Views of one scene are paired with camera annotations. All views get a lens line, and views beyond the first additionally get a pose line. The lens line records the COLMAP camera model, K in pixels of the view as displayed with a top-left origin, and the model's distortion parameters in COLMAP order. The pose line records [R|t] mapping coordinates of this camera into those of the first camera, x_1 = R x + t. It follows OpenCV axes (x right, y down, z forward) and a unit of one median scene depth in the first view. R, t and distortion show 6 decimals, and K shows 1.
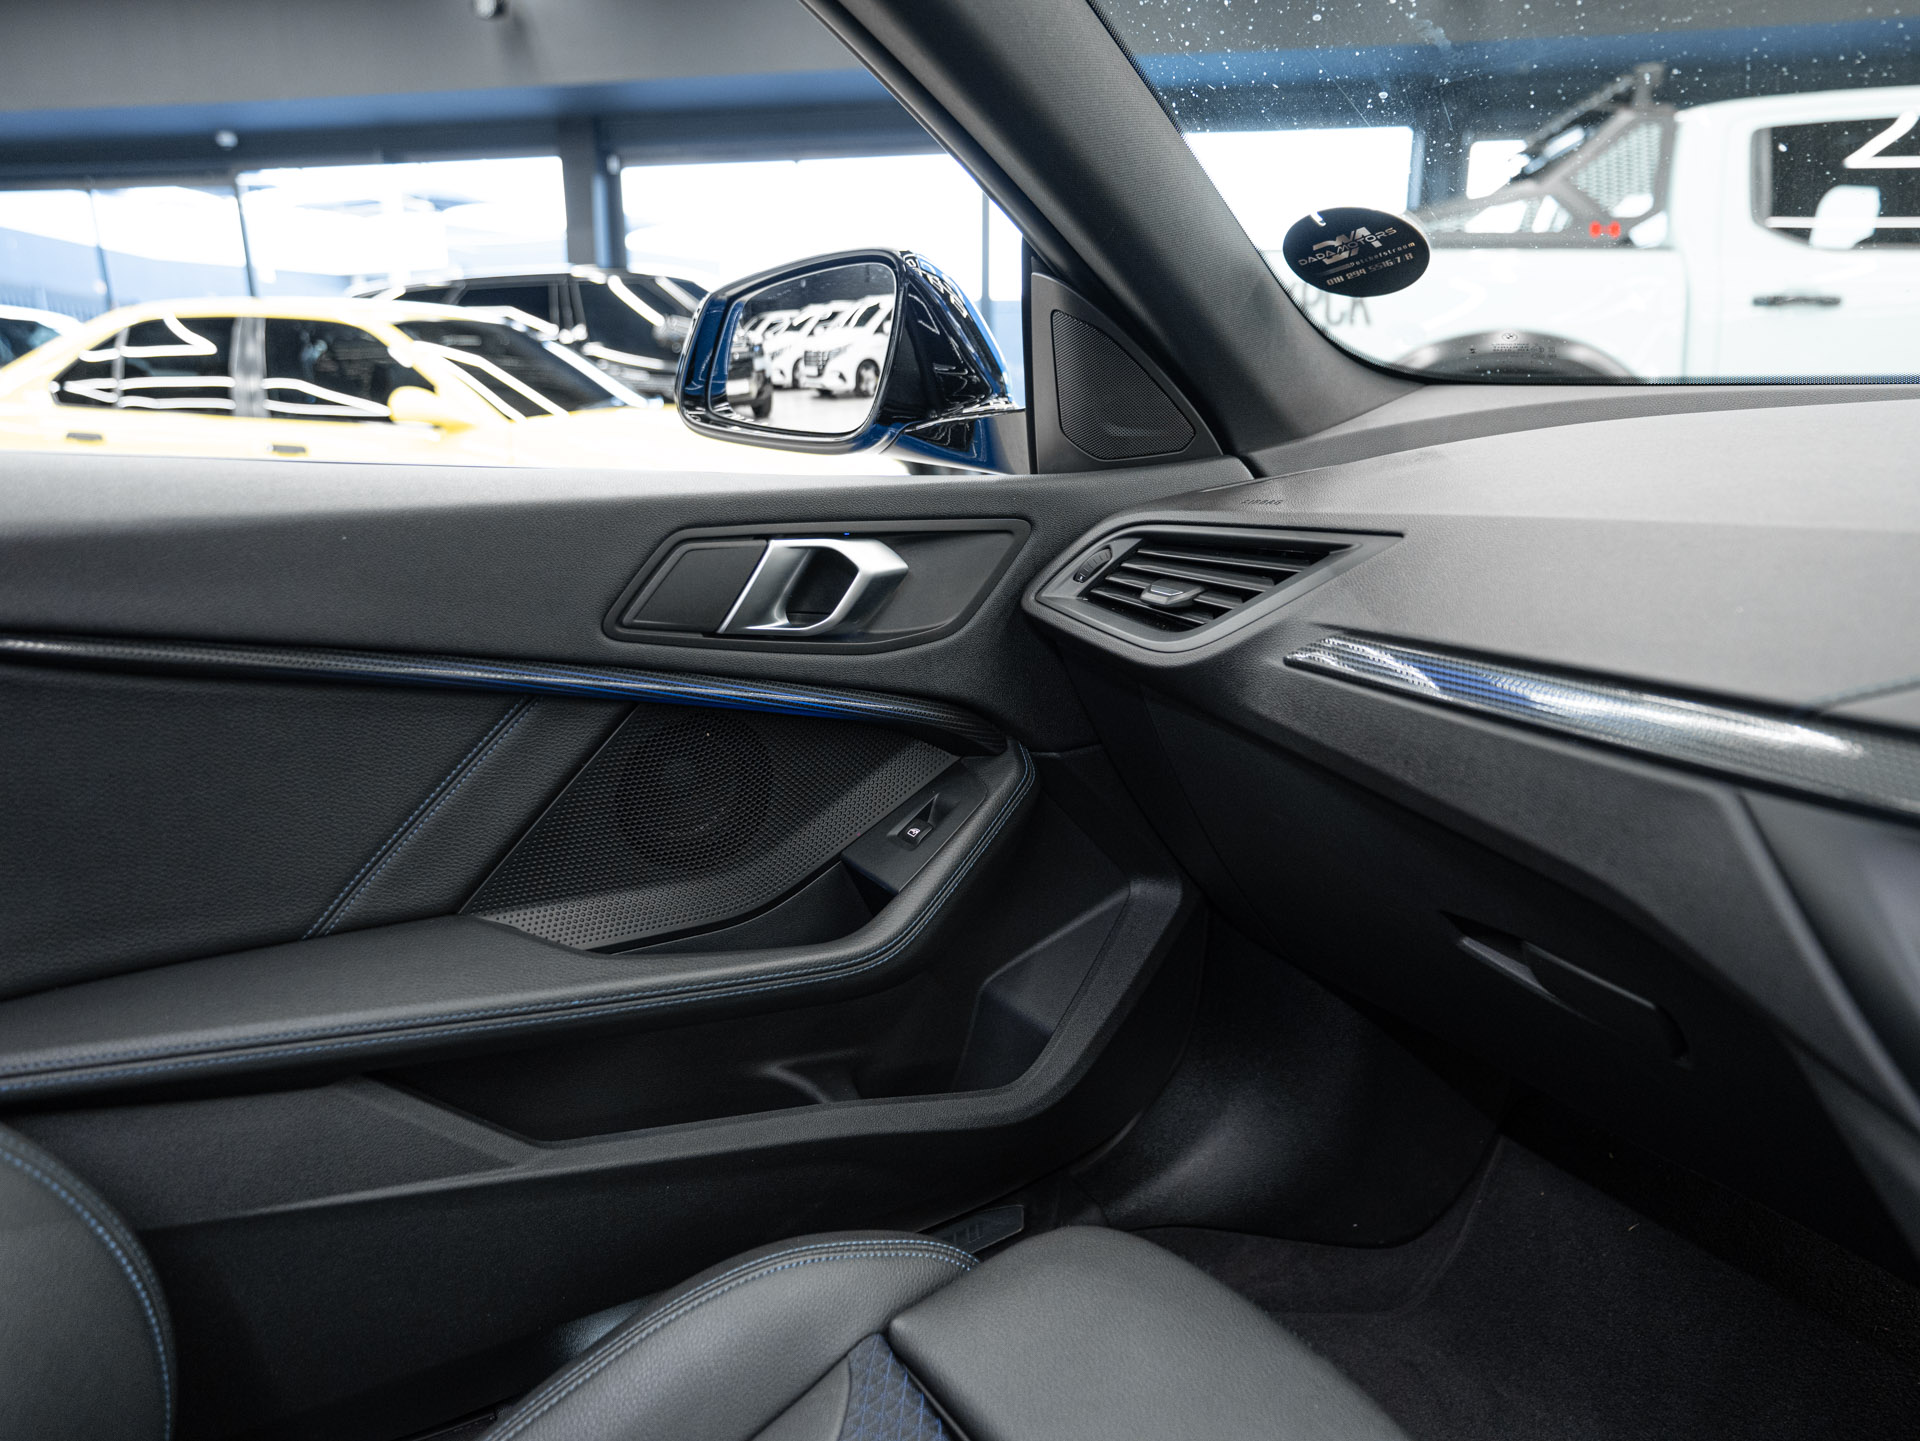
lens RADIAL K [[1189.6, 0, 967.8], [0, 1189.6, 713.2], [0, 0, 1]] dist [-0.046715, 0.036577]
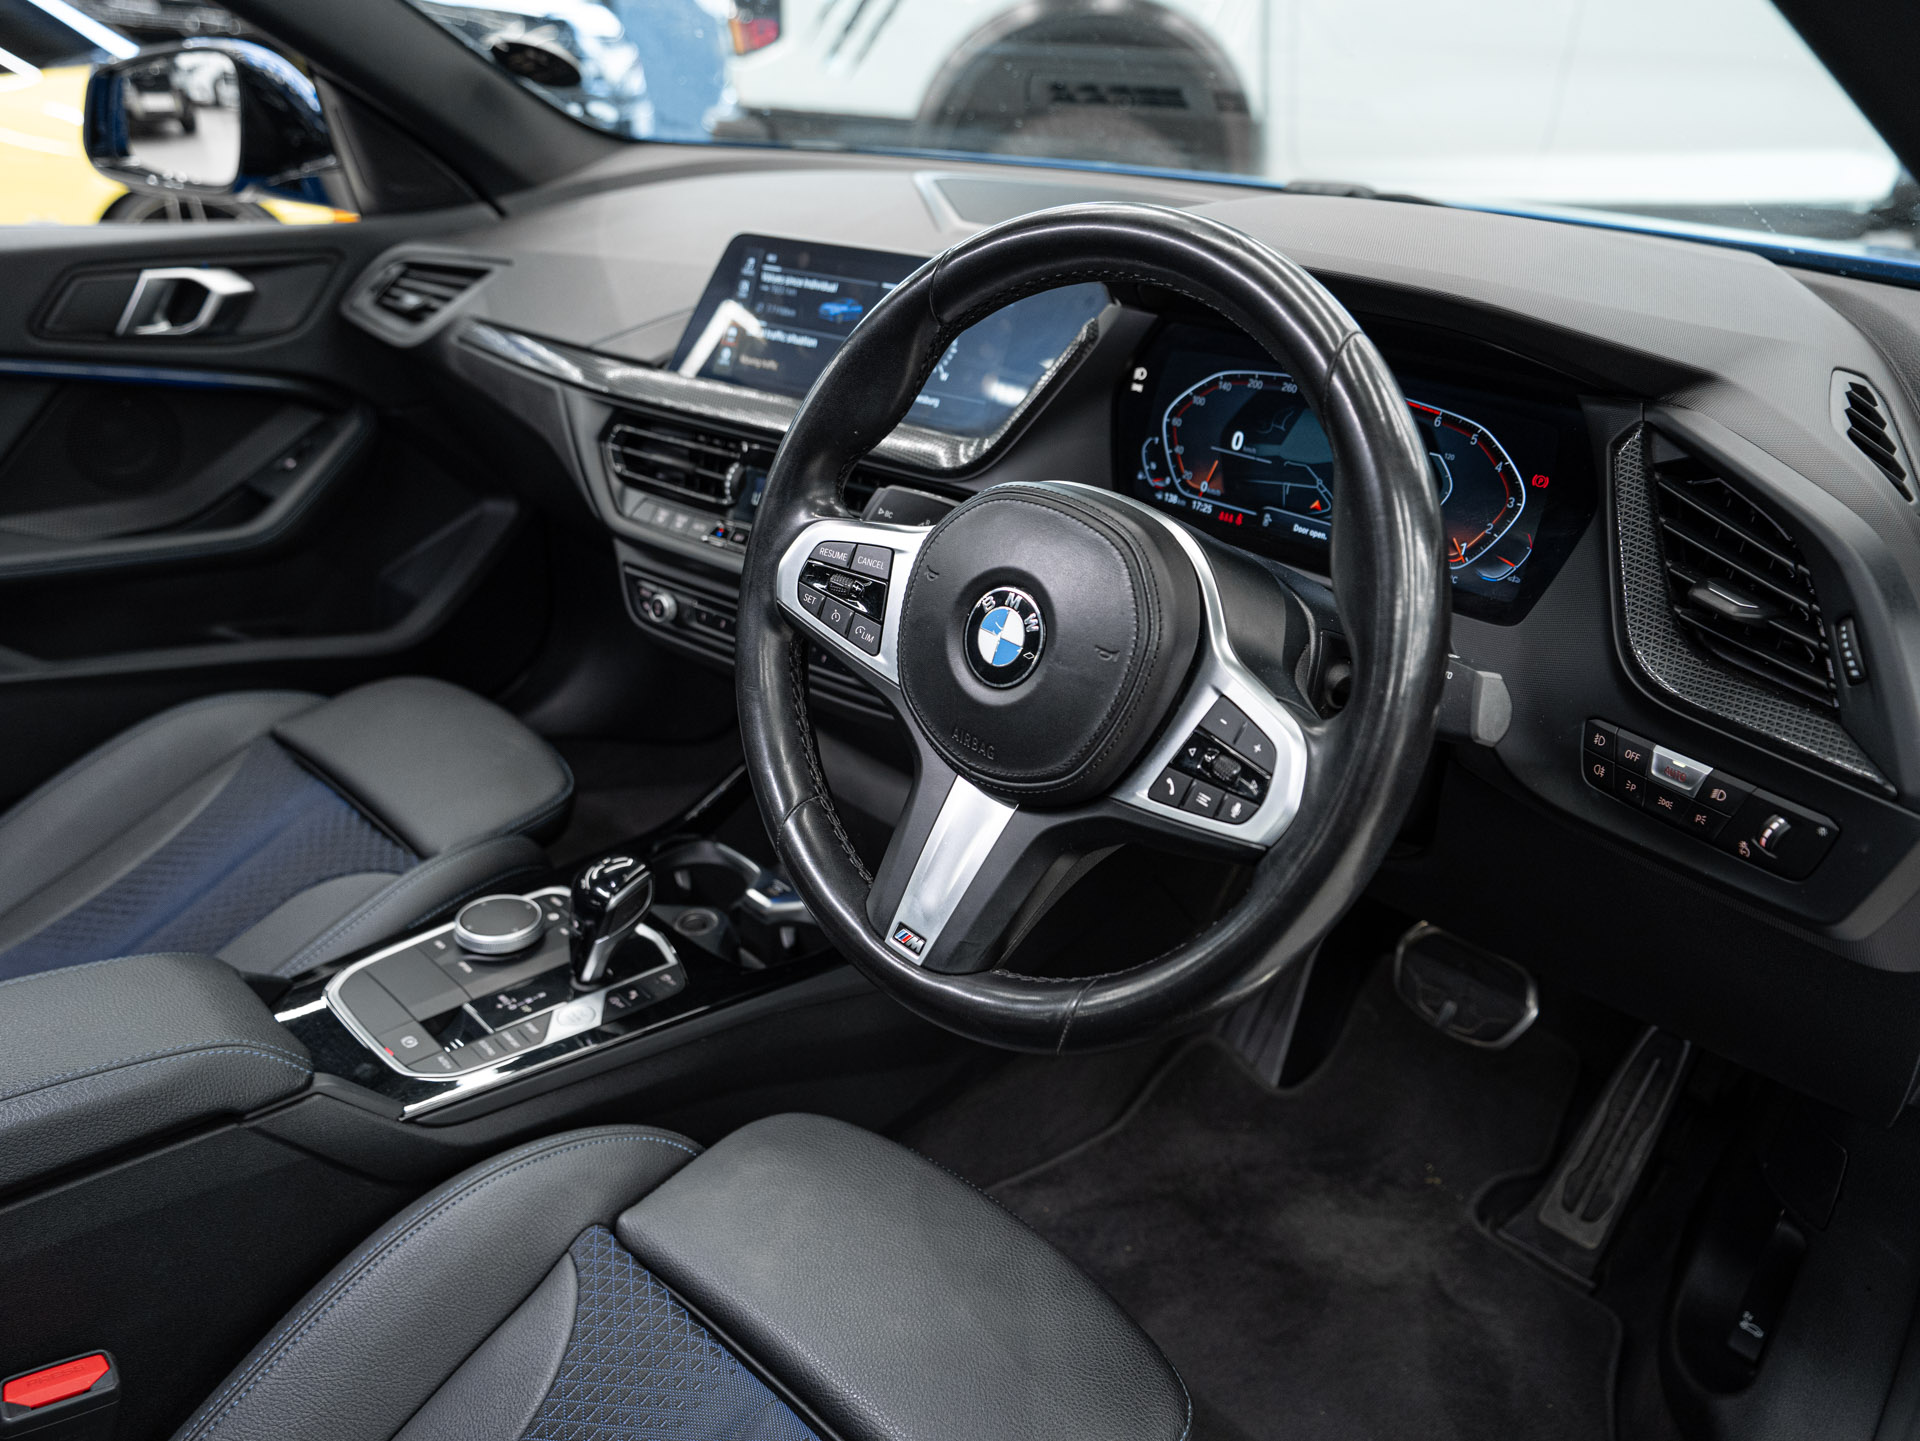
lens RADIAL K [[1458.4, 0, 951.4], [0, 1458.4, 720.9], [0, 0, 1]] dist [-0.019892, 0.065467]
pose [[0.976616, -0.091029, 0.194767, 0.427828], [0.052277, 0.979296, 0.195566, 0.109591], [-0.208537, -0.180811, 0.961155, -1.149691]]
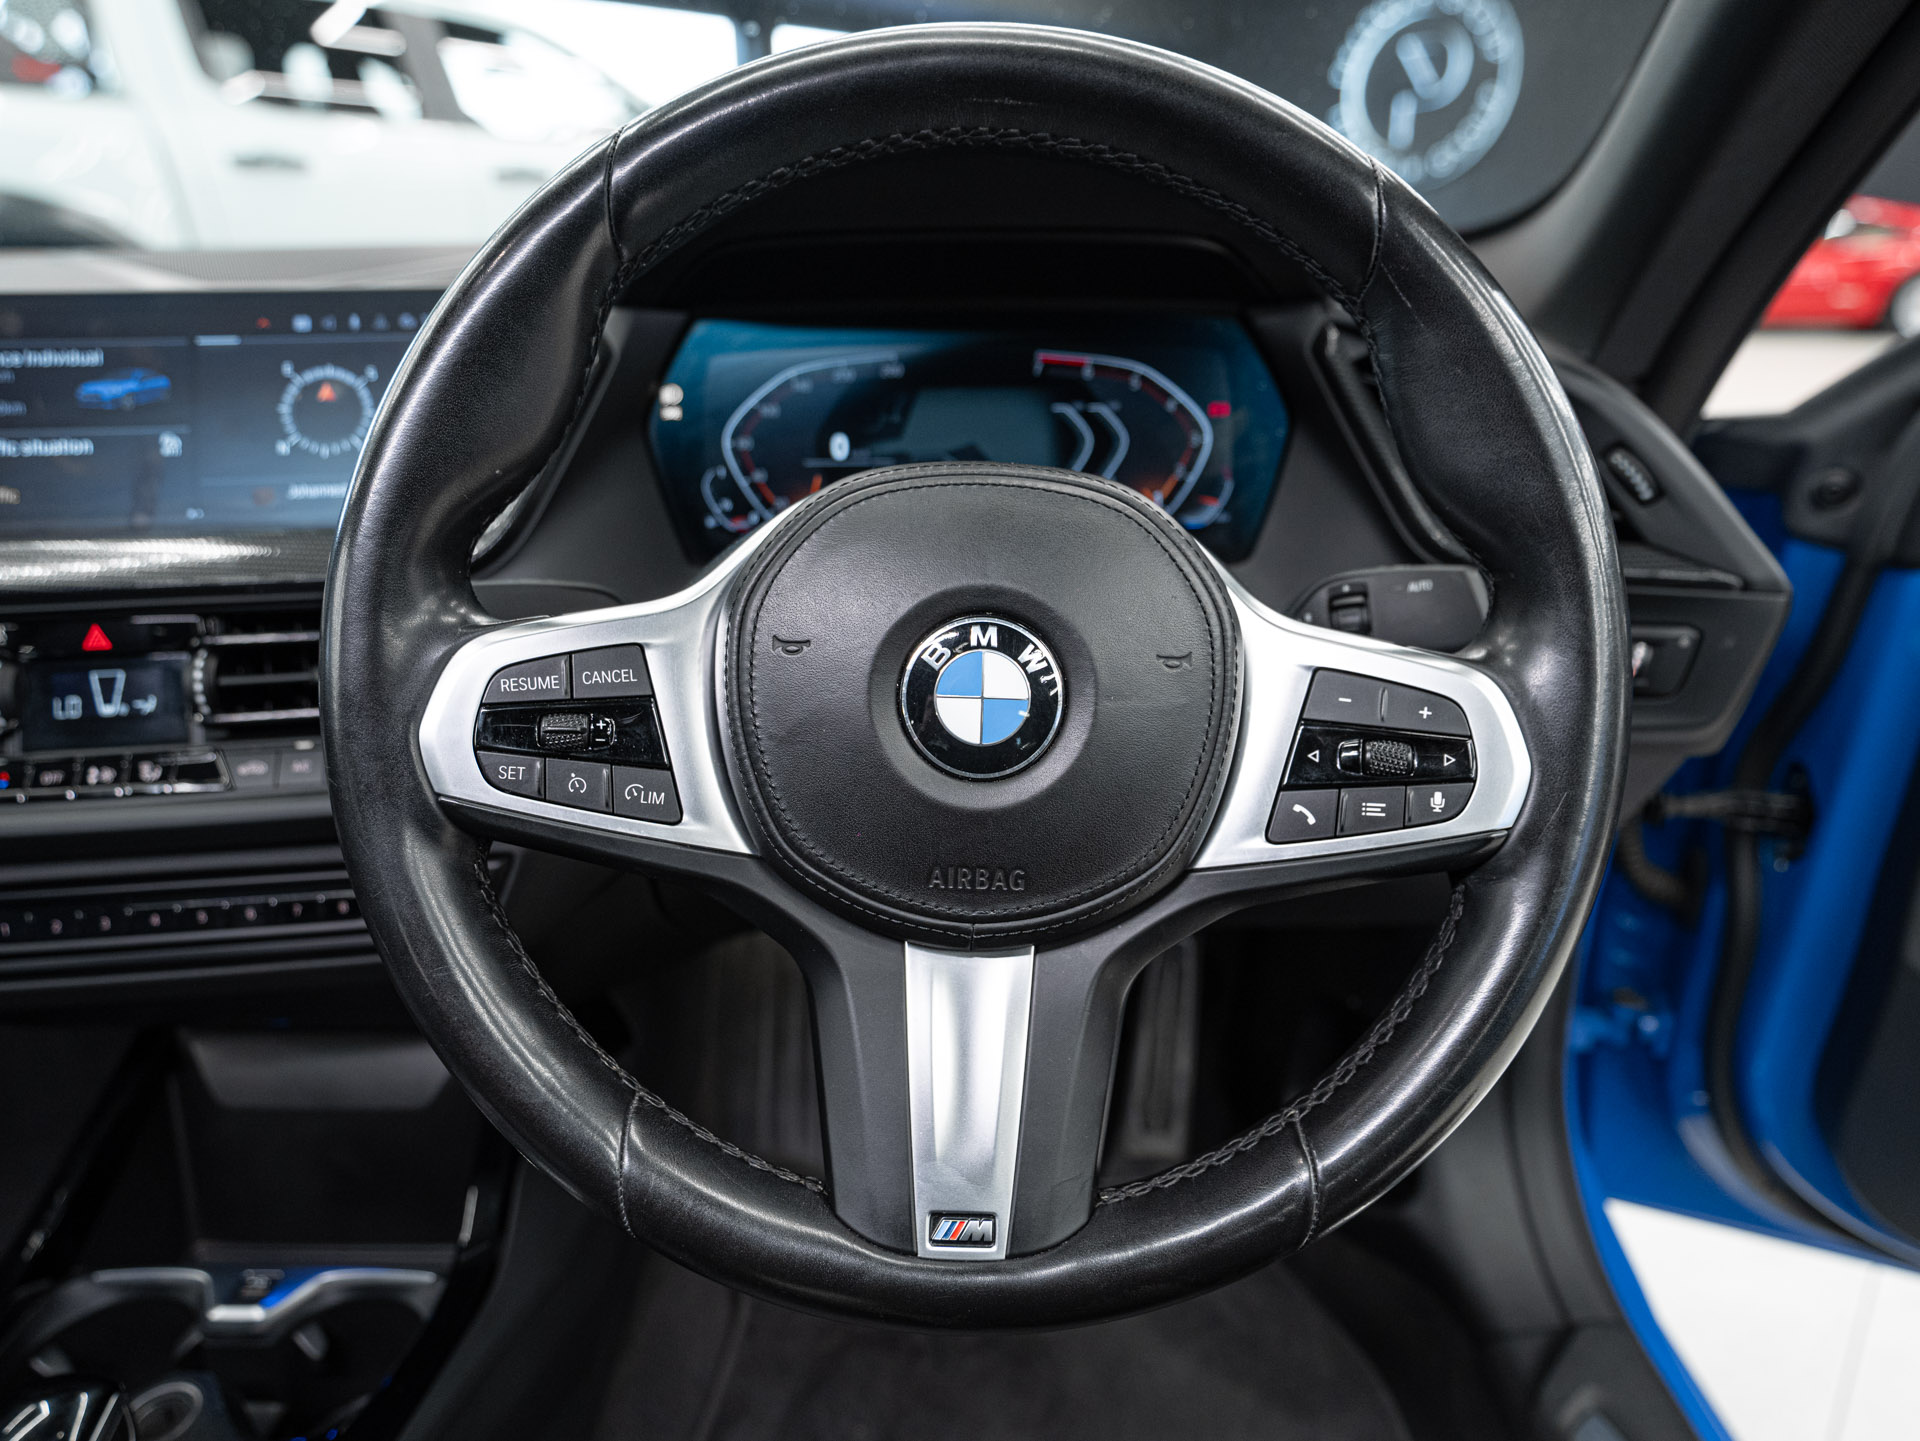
lens RADIAL K [[1189.6, 0, 967.8], [0, 1189.6, 713.2], [0, 0, 1]] dist [-0.046715, 0.036577]
pose [[0.519149, -0.325513, 0.790270, 0.271006], [0.239056, 0.943032, 0.231394, 0.134961], [-0.820571, 0.068791, 0.567390, -0.530355]]
